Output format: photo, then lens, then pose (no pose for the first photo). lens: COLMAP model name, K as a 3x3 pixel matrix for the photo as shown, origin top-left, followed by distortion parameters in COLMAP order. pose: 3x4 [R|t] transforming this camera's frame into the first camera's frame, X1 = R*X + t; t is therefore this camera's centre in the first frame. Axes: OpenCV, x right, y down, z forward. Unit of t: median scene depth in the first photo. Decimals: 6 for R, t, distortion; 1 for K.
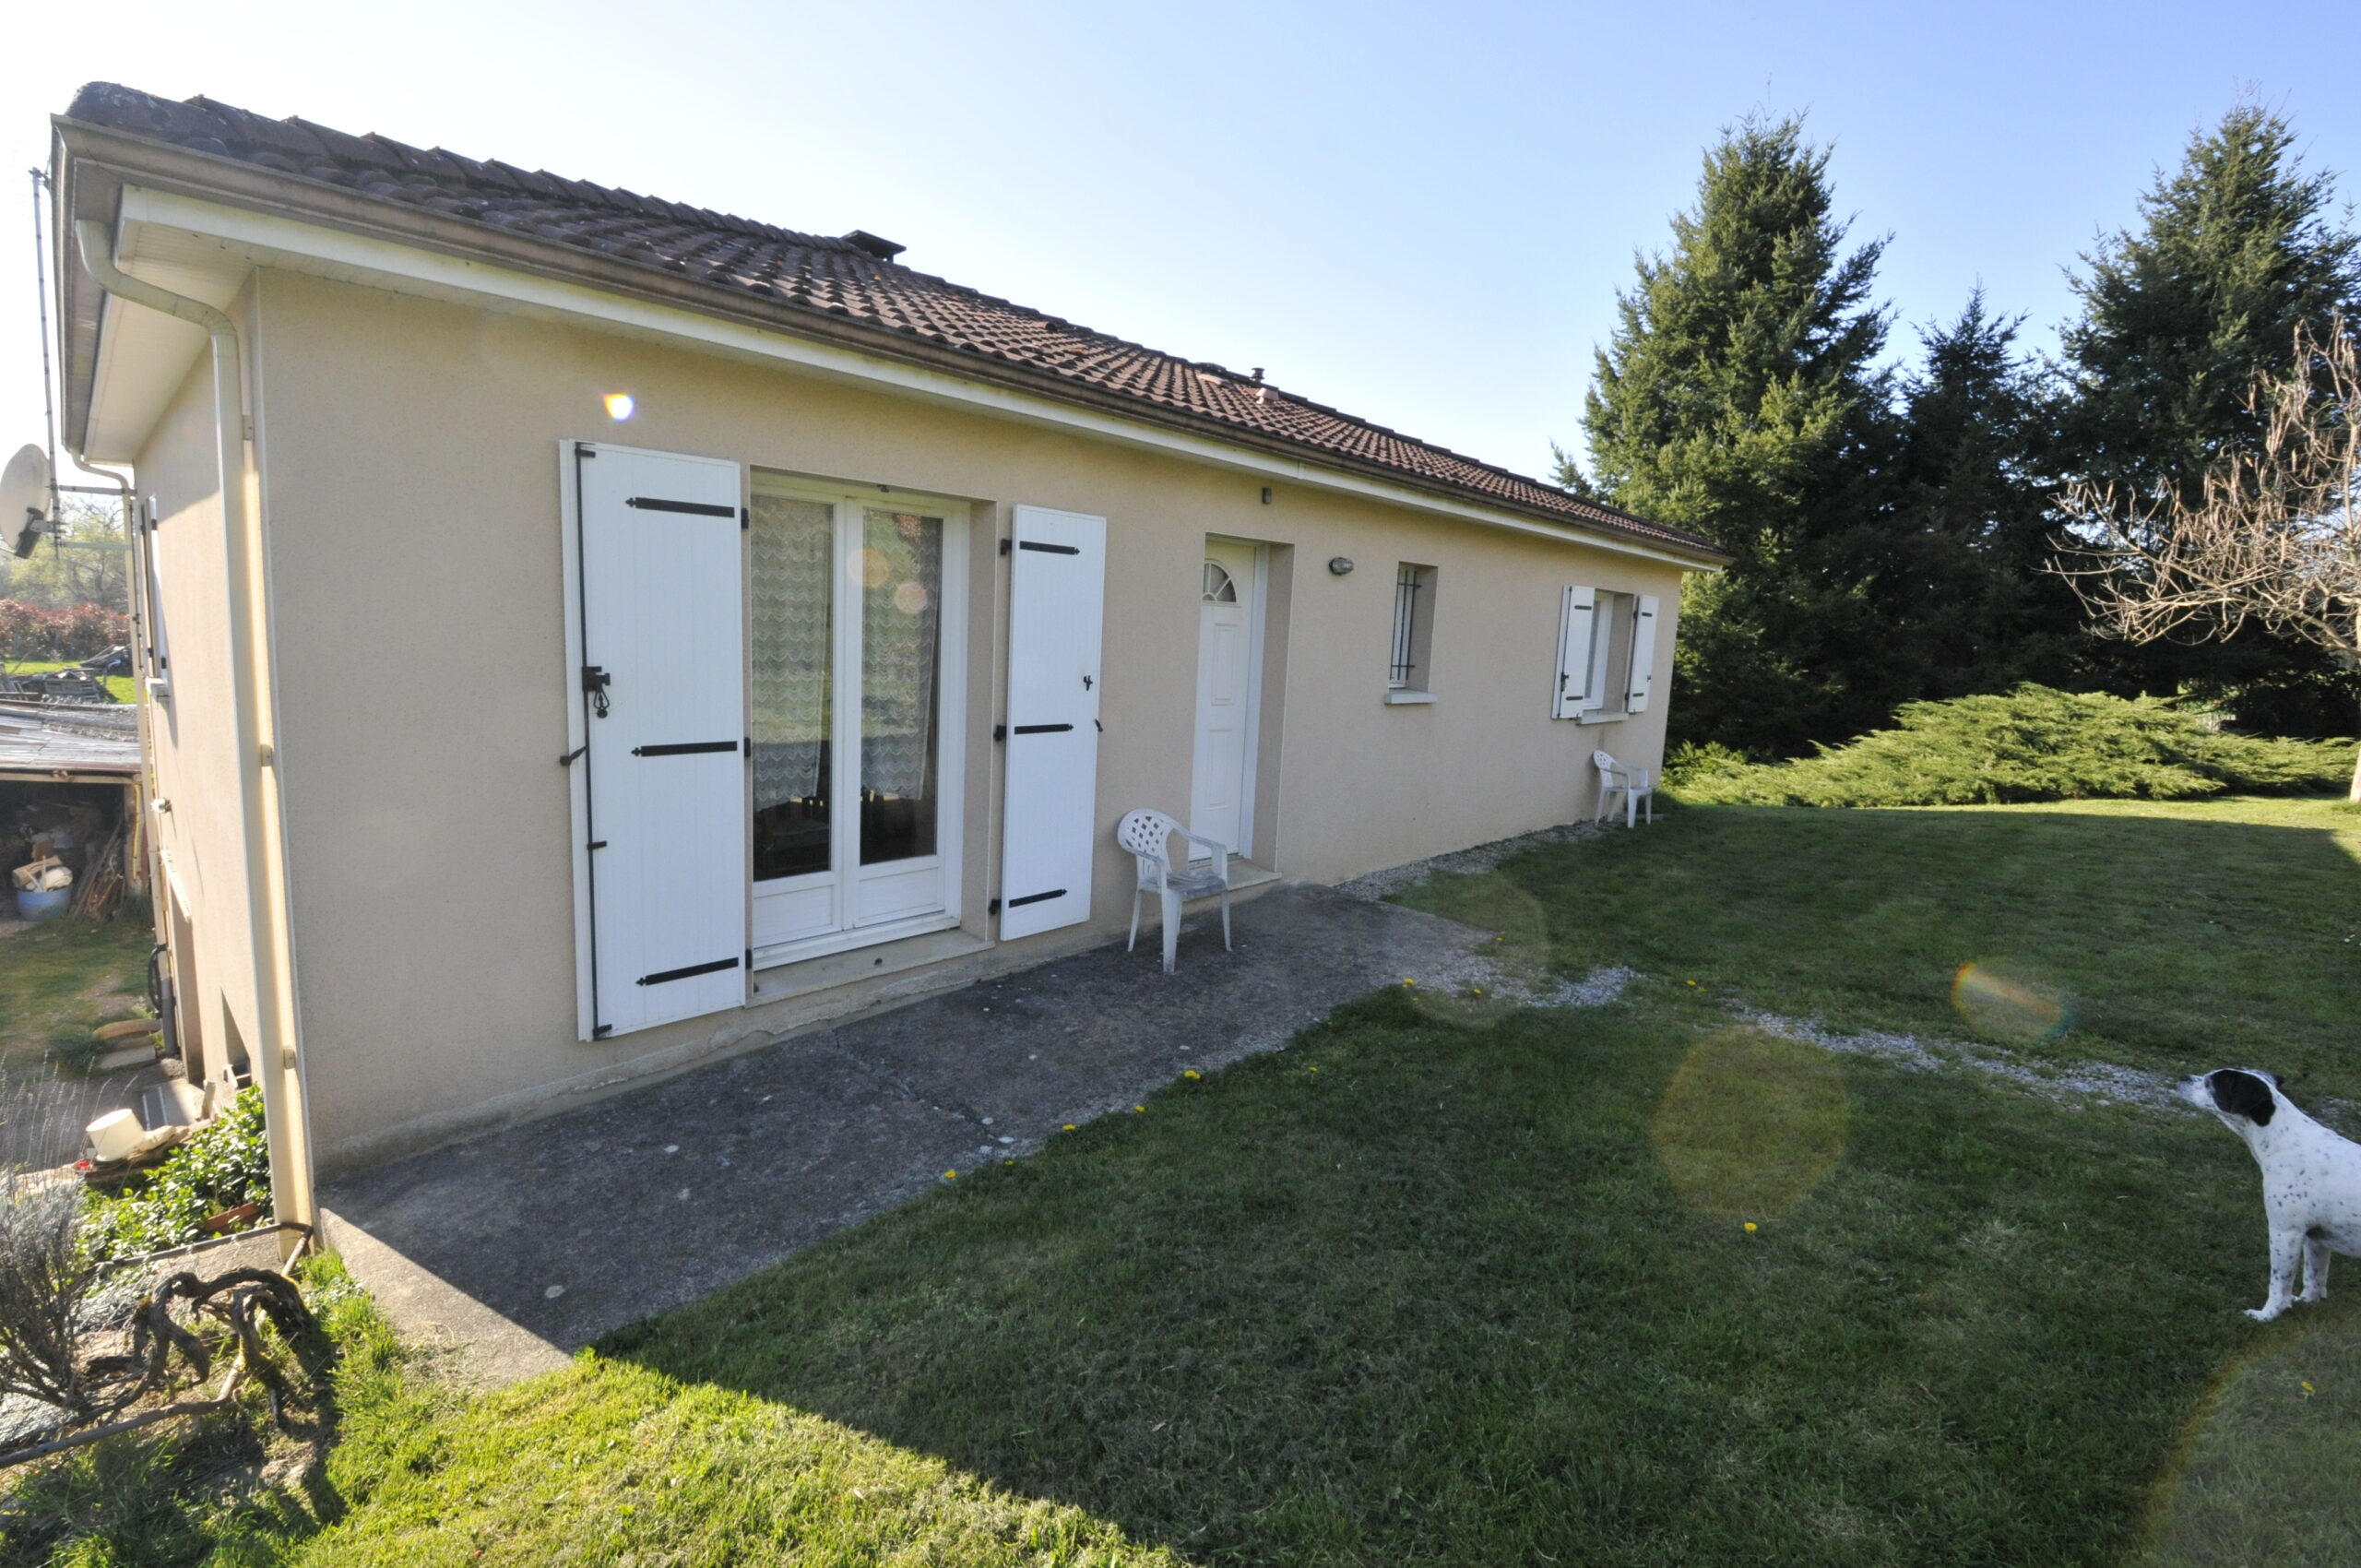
lens RADIAL K [[1041.2, 0, 1181.6], [0, 1041.2, 750.2], [0, 0, 1]] dist [-0.005107, -0.013958]
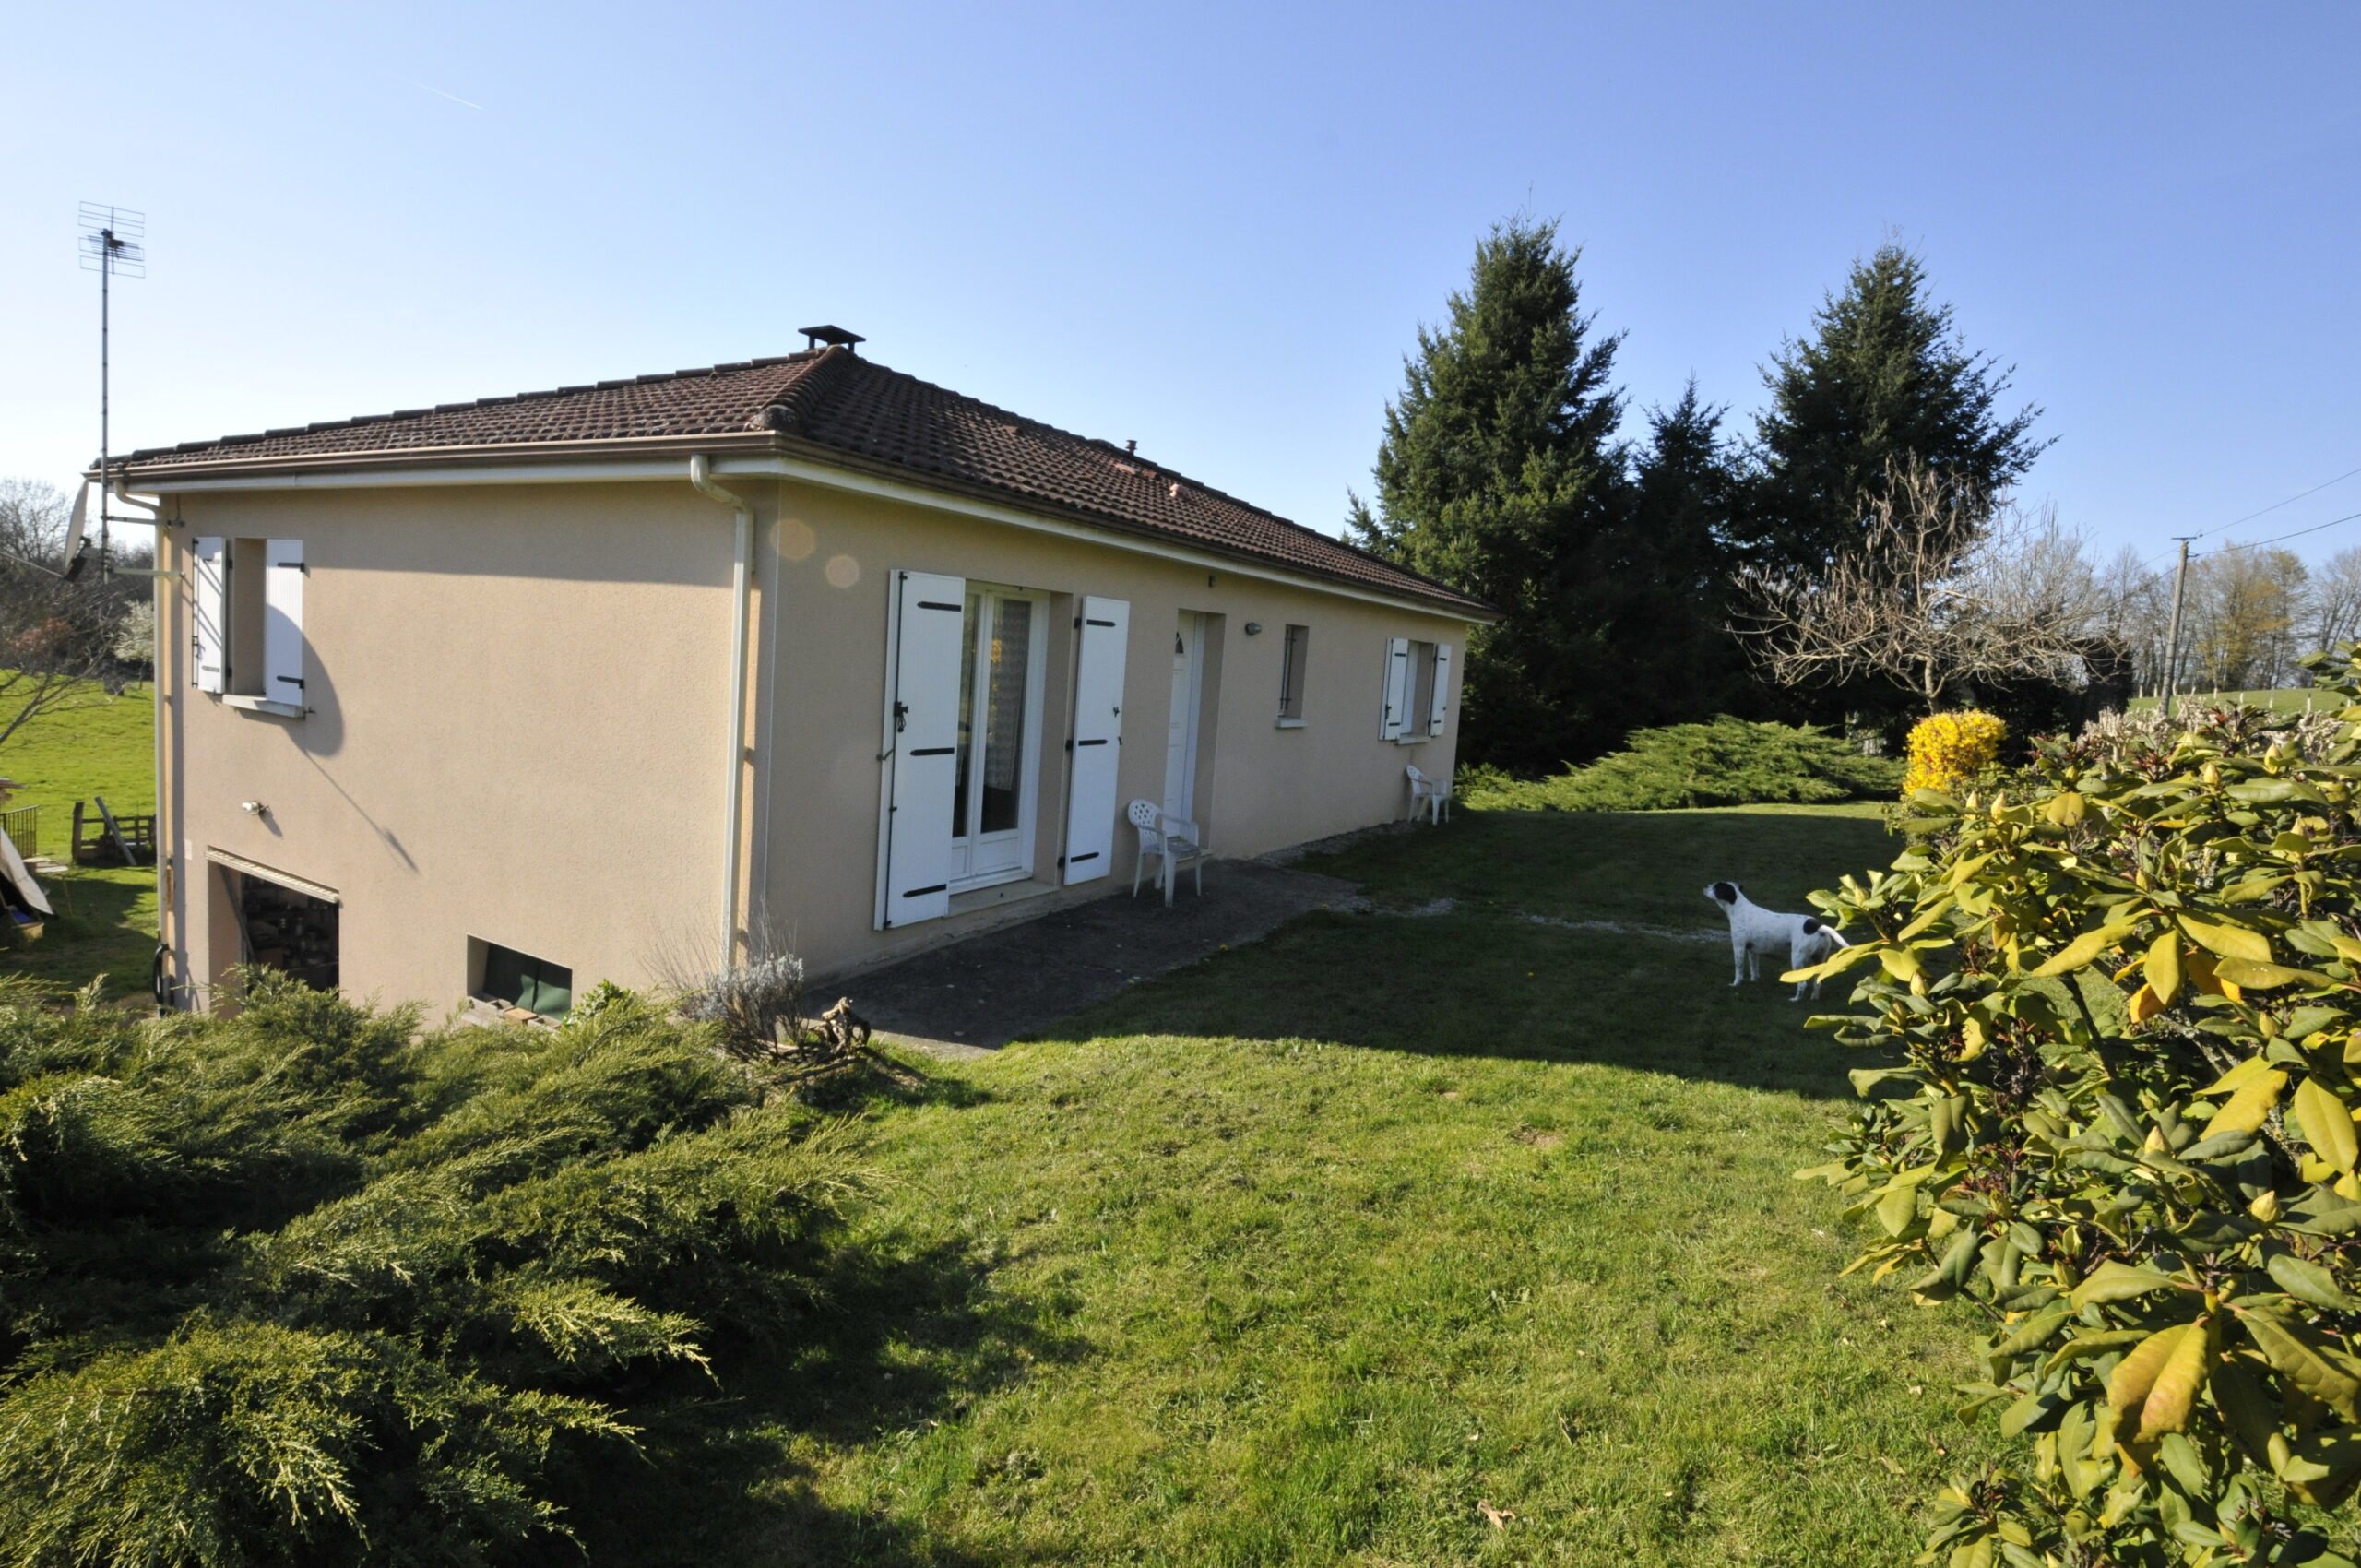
lens RADIAL K [[1136.0, 0, 1182.0], [0, 1136.0, 758.5], [0, 0, 1]] dist [-0.007153, -0.006248]
pose [[0.976242, 0.000953, 0.216679, -0.182889], [0.002612, 0.999866, -0.016163, 0.014771], [-0.216666, 0.016345, 0.976109, -0.314641]]
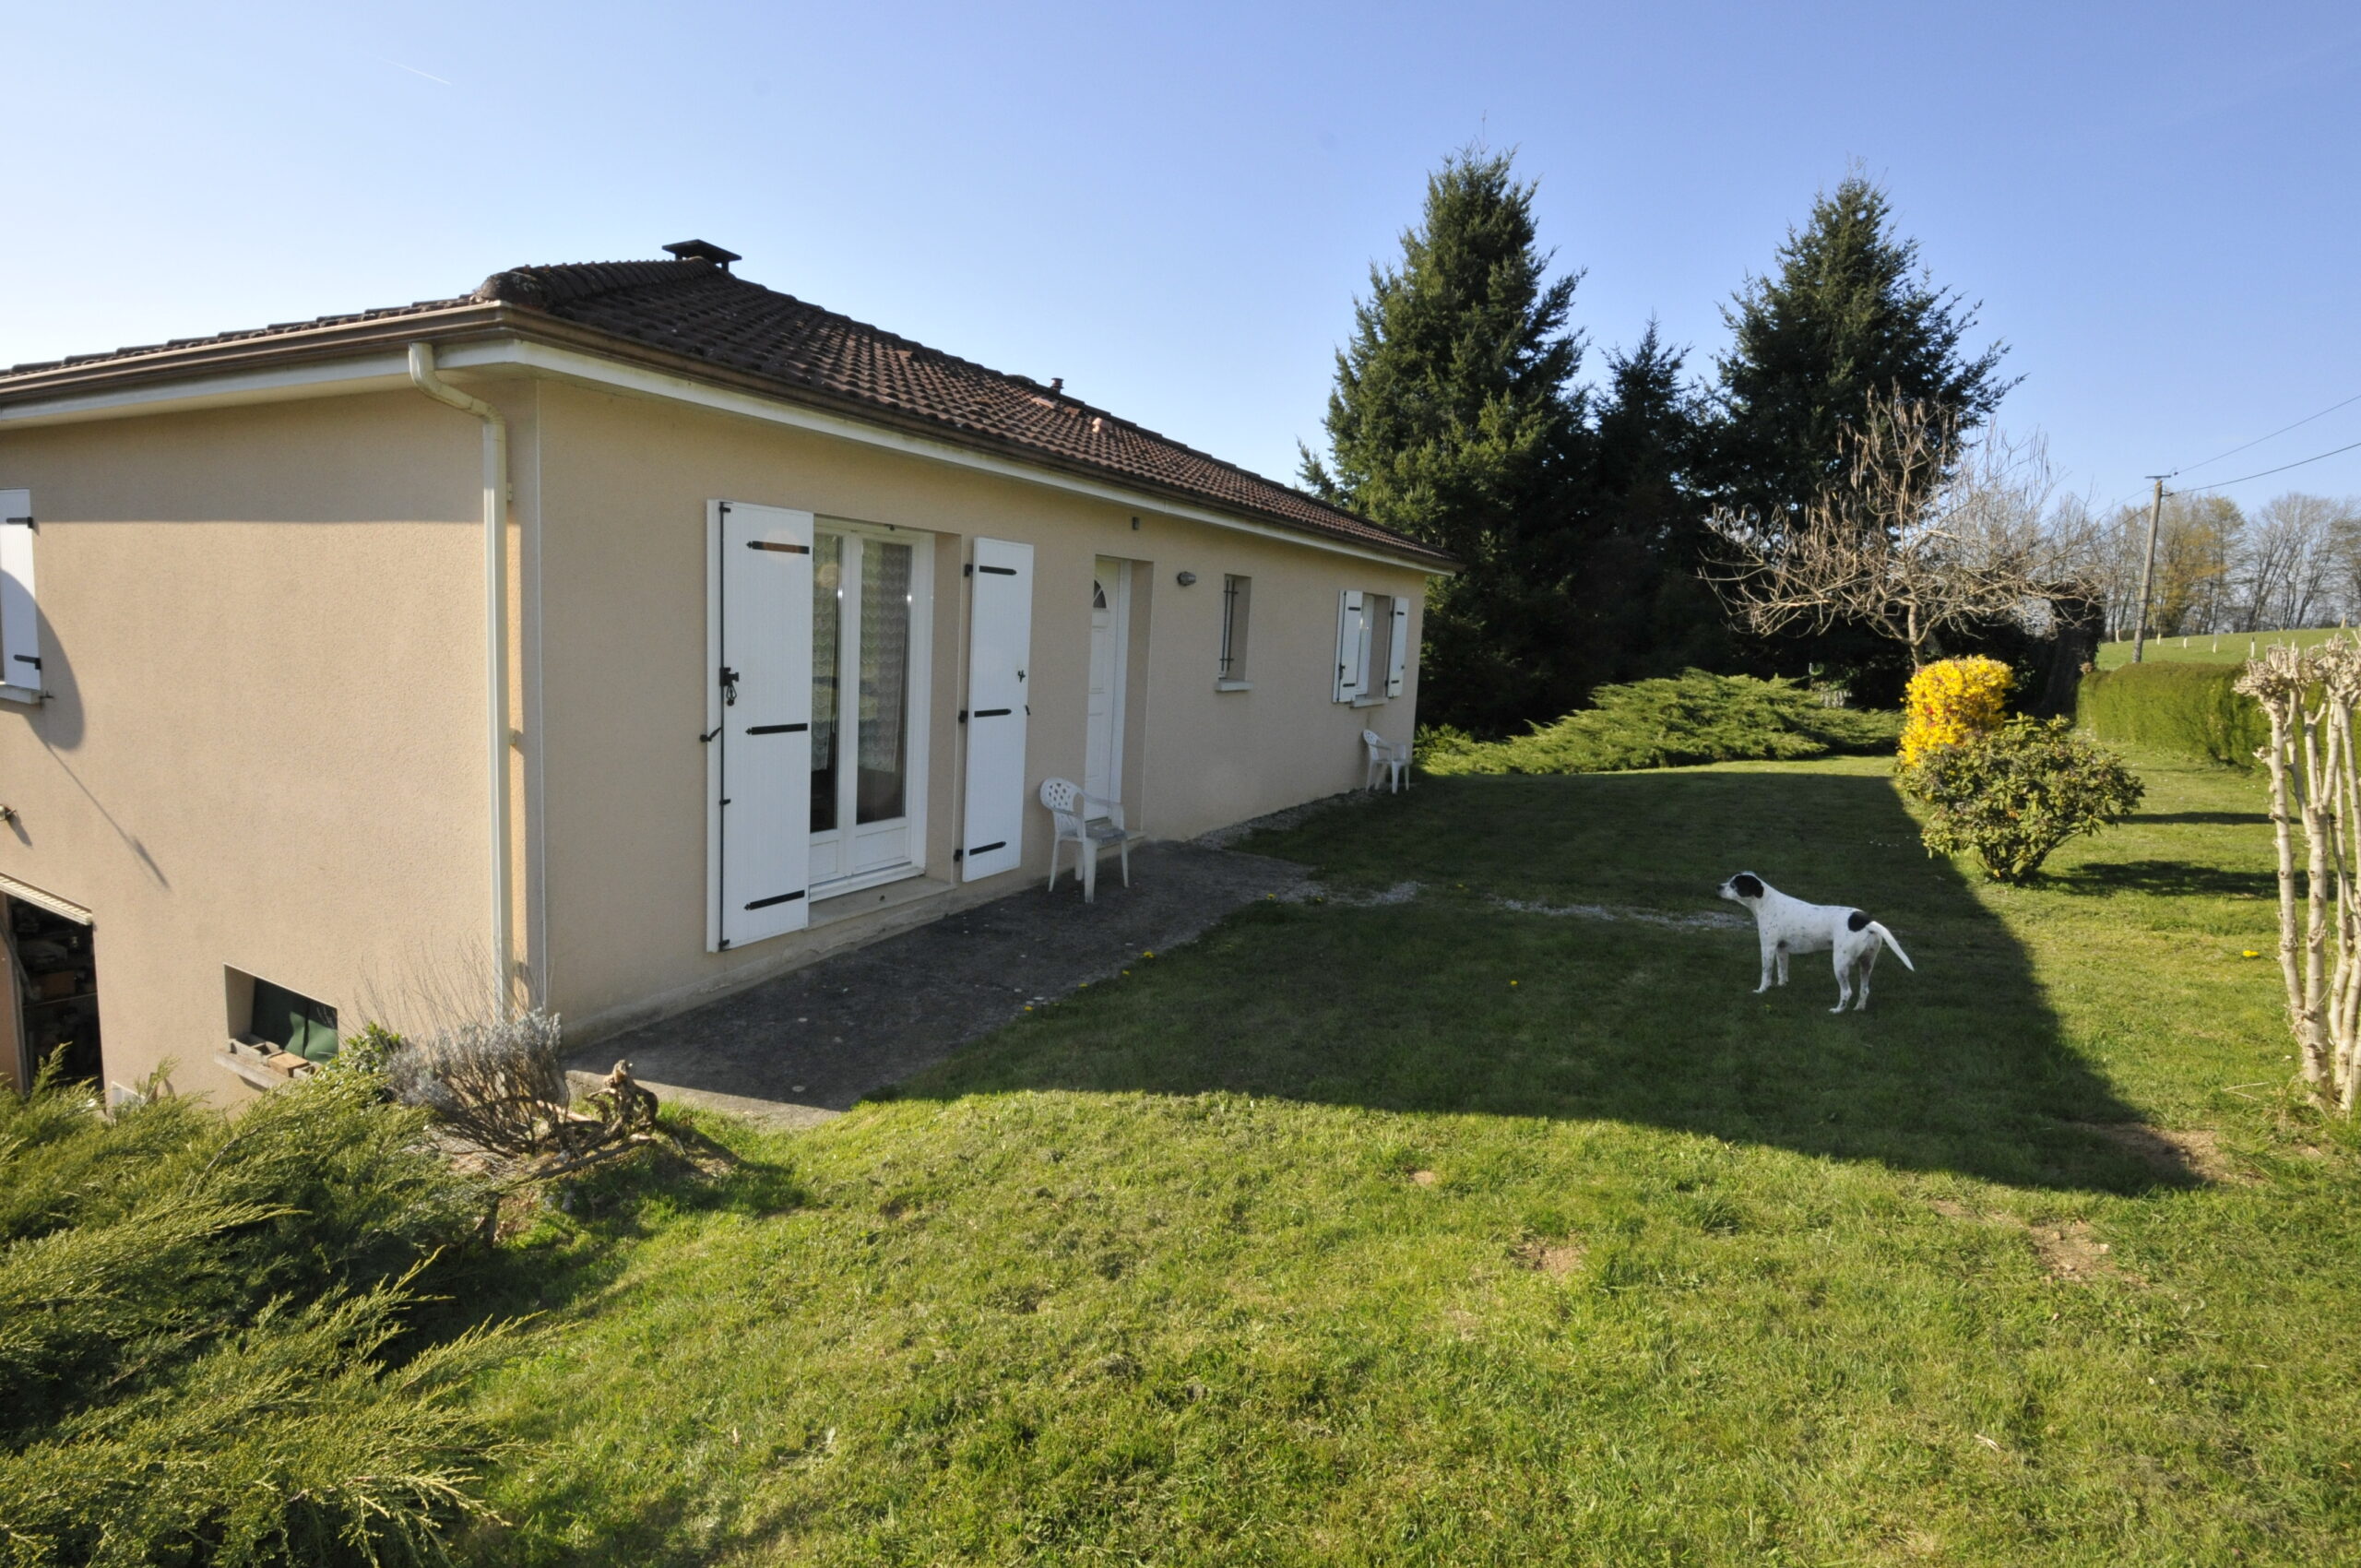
lens RADIAL K [[1136.0, 0, 1184.3], [0, 1136.0, 761.4], [0, 0, 1]] dist [-0.007153, -0.006248]
pose [[0.967246, -0.028361, 0.252253, -0.129966], [0.024901, 0.999547, 0.016900, 0.010596], [-0.252618, -0.010065, 0.967514, -0.199655]]
